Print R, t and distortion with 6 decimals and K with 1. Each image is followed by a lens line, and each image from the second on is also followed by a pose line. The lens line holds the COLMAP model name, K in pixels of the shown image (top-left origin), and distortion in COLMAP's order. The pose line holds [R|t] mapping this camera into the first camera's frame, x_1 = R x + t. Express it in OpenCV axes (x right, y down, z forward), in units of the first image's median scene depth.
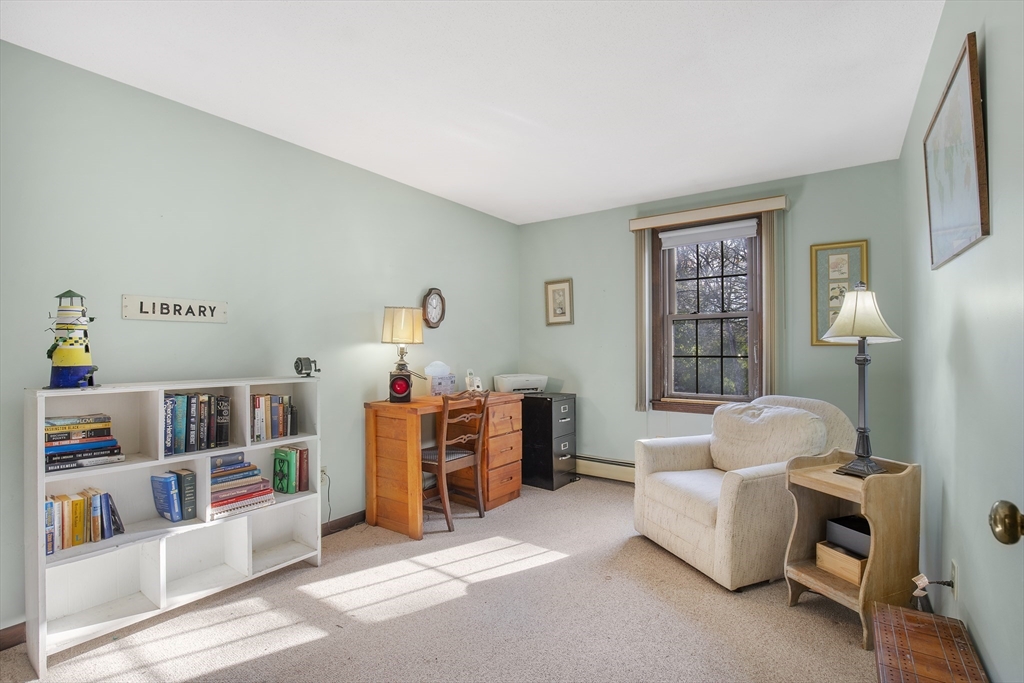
lens RADIAL K [[469.6, 0, 511.9], [0, 469.6, 338.7], [0, 0, 1]] dist [-0.018624, -0.000506]
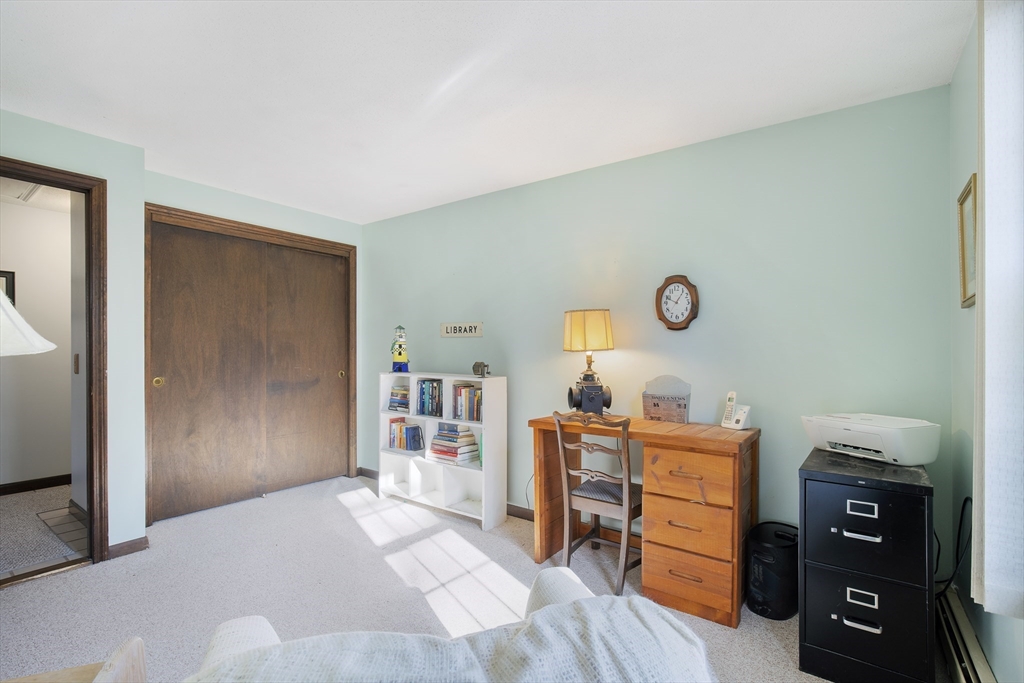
lens RADIAL K [[469.6, 0, 512.0], [0, 469.6, 347.8], [0, 0, 1]] dist [-0.018624, -0.000506]
pose [[-0.010578, 0.000392, -0.999944, 0.657579], [0.015579, 0.999879, 0.000227, 0.001539], [0.999823, -0.015575, -0.010583, 0.865709]]
